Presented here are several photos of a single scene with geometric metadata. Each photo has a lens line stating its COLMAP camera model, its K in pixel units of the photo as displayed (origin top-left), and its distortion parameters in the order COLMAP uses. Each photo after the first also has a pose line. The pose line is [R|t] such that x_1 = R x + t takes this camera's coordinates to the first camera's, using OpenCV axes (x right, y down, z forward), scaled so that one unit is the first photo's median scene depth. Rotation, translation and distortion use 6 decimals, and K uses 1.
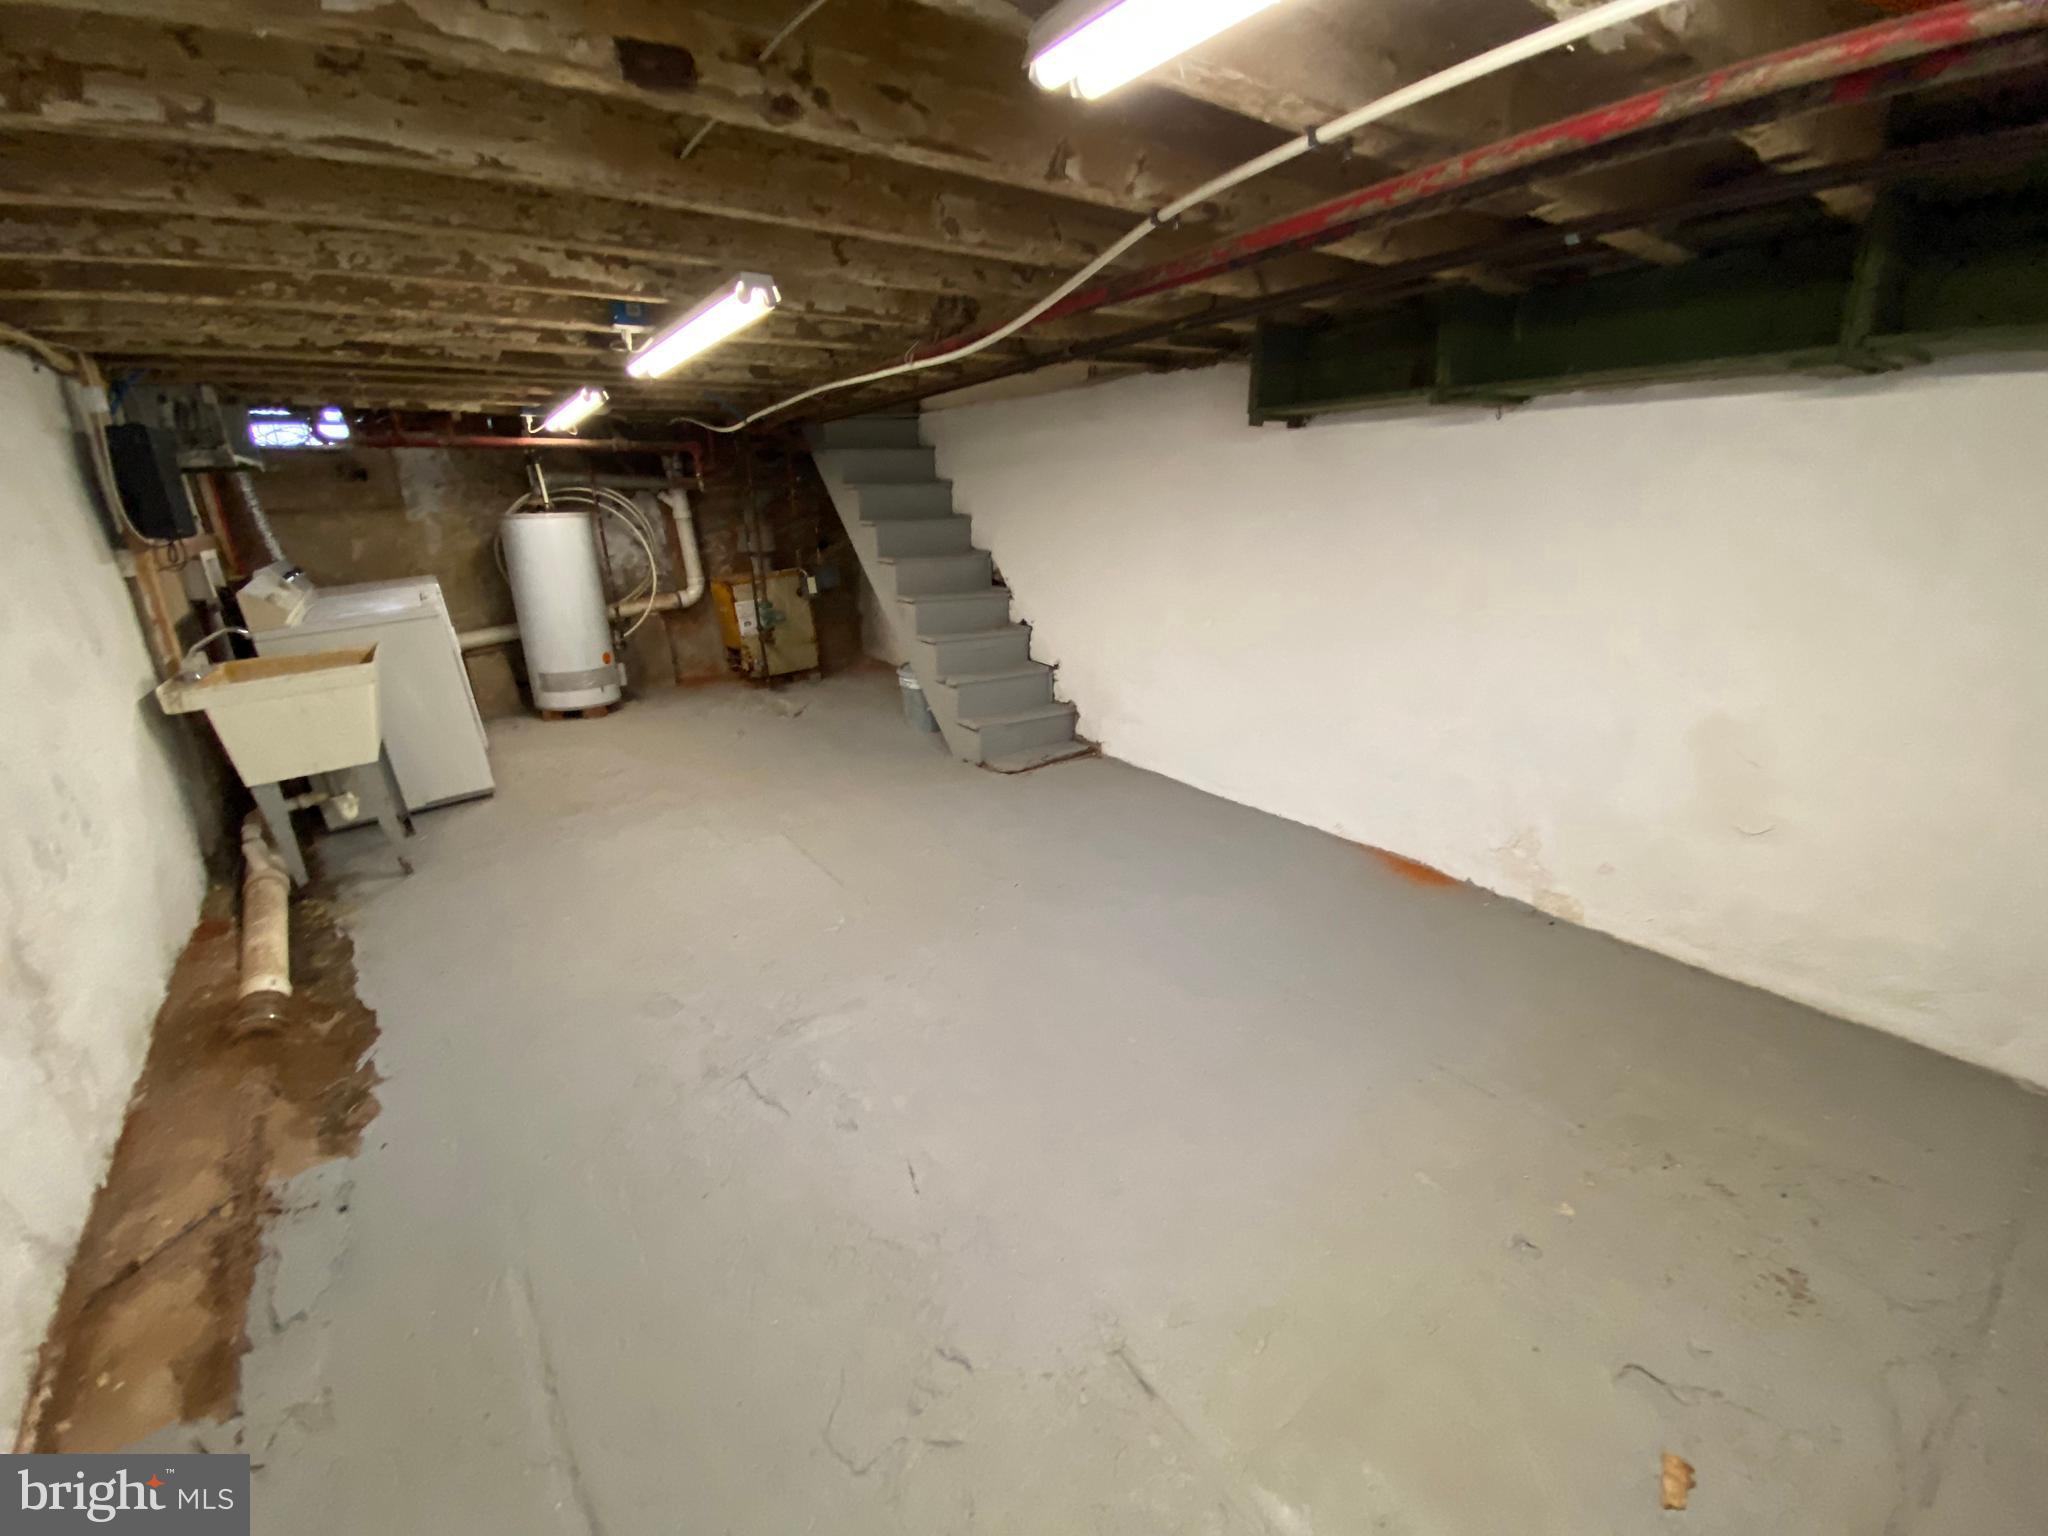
lens RADIAL K [[822.4, 0, 1009.0], [0, 822.4, 766.1], [0, 0, 1]] dist [0.000069, -0.013619]
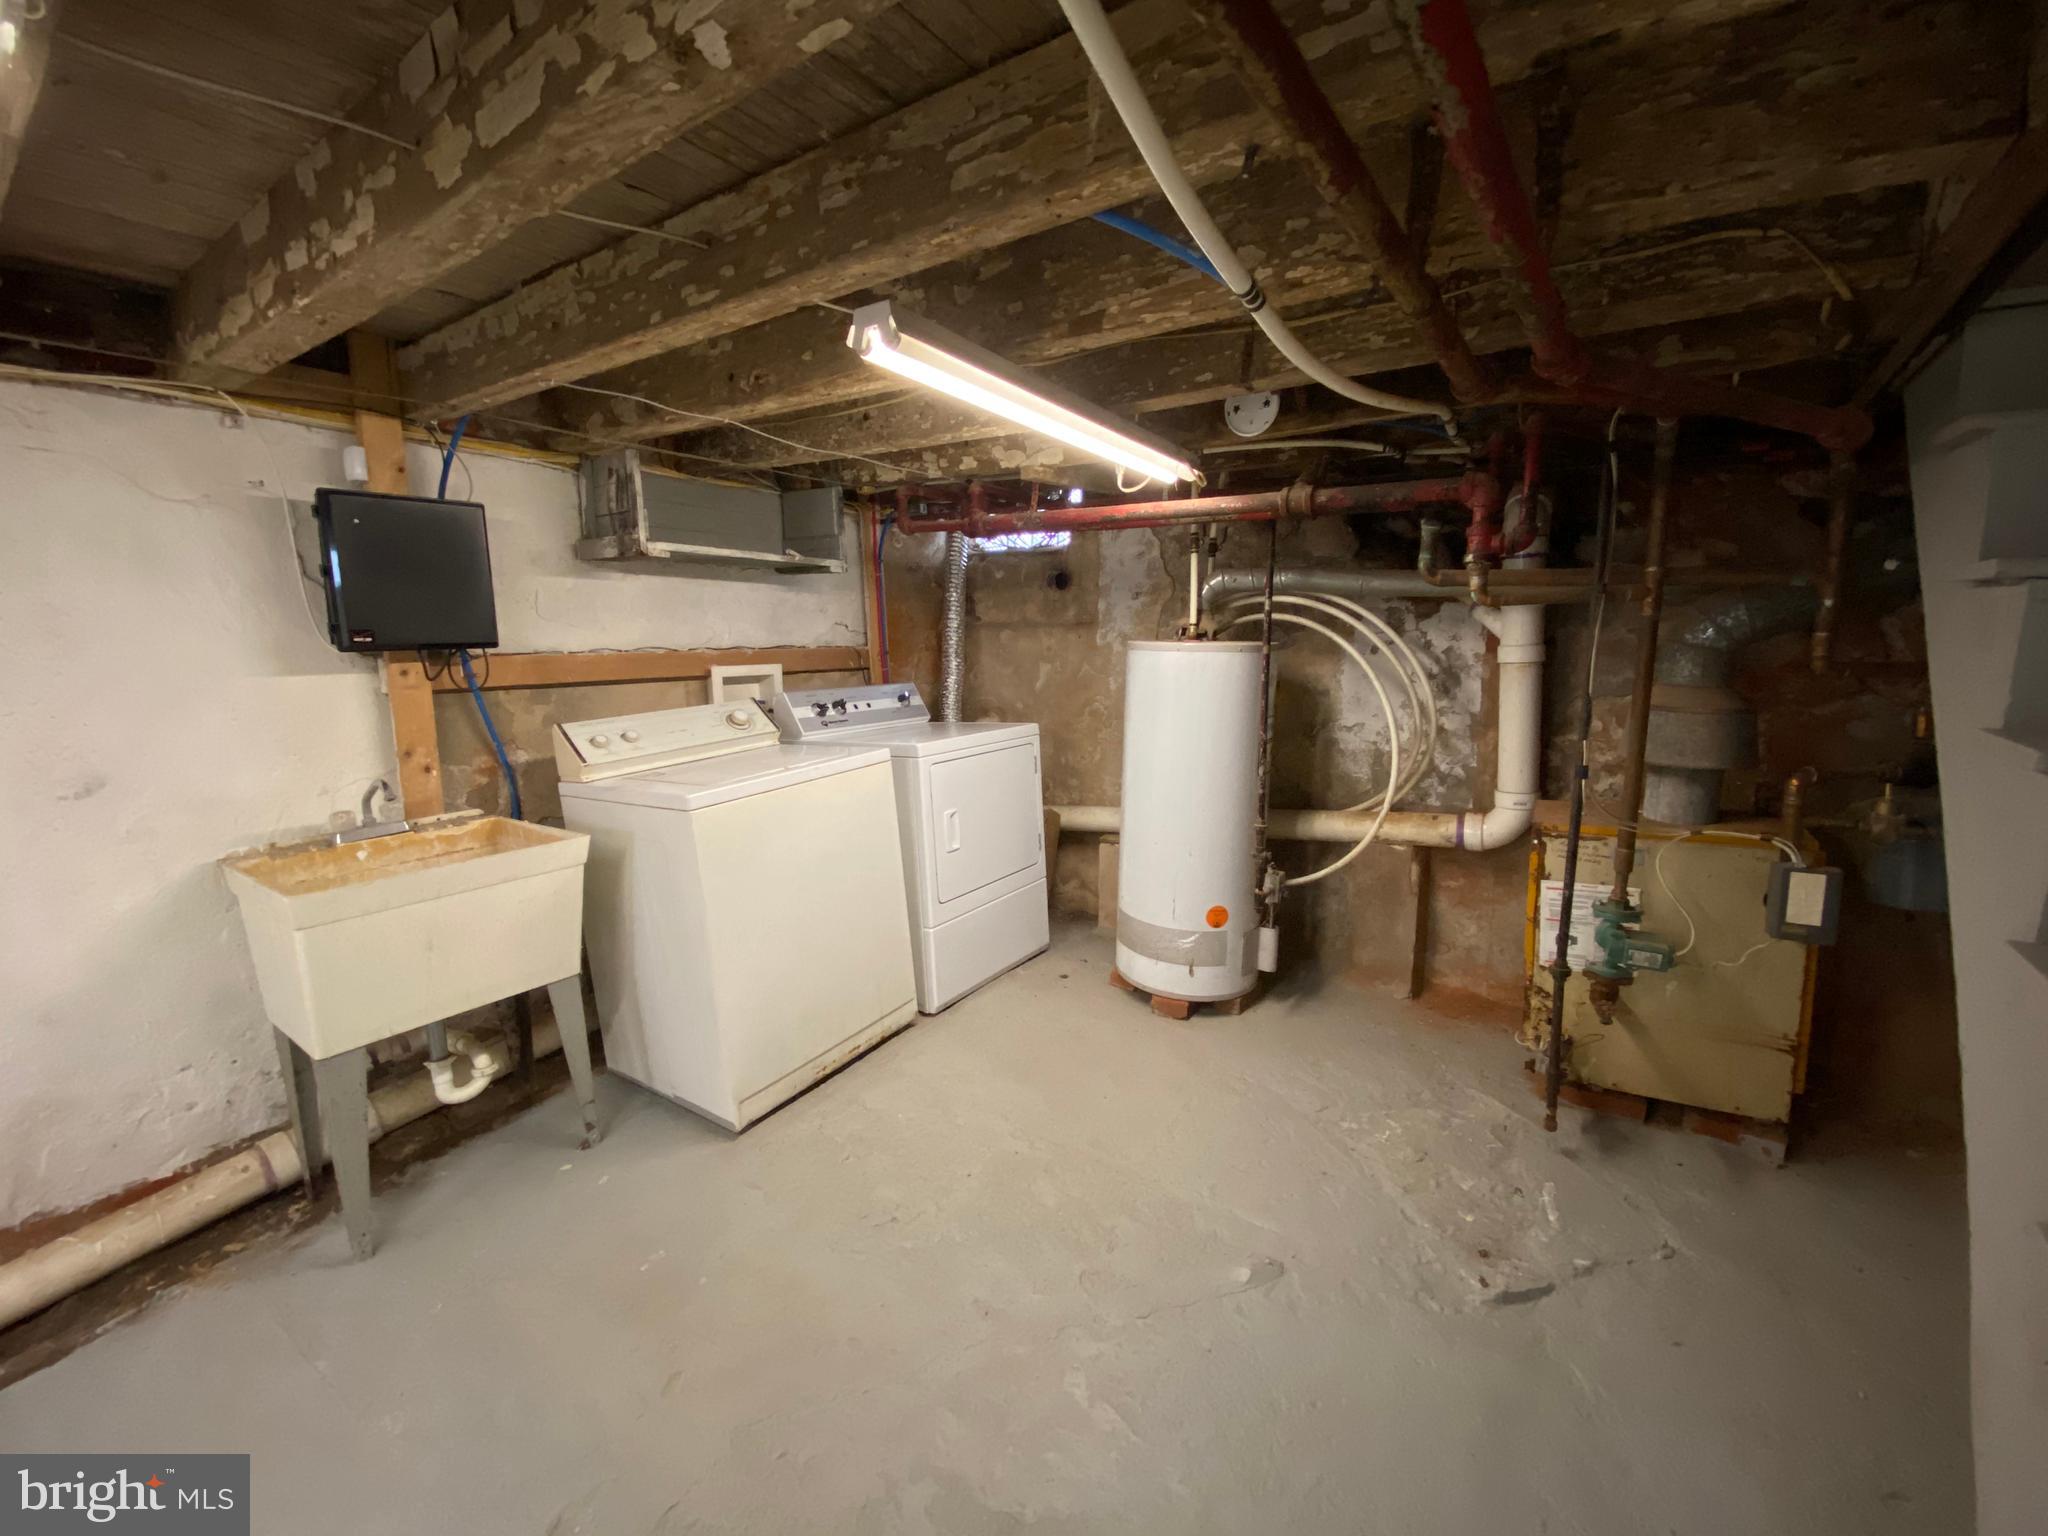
lens RADIAL K [[822.4, 0, 1009.0], [0, 822.4, 766.1], [0, 0, 1]] dist [0.000069, -0.013619]
pose [[0.331574, 0.174914, -0.927073, -0.068698], [-0.306128, 0.949439, 0.069645, -0.205103], [0.892381, 0.260711, 0.368355, 0.634448]]
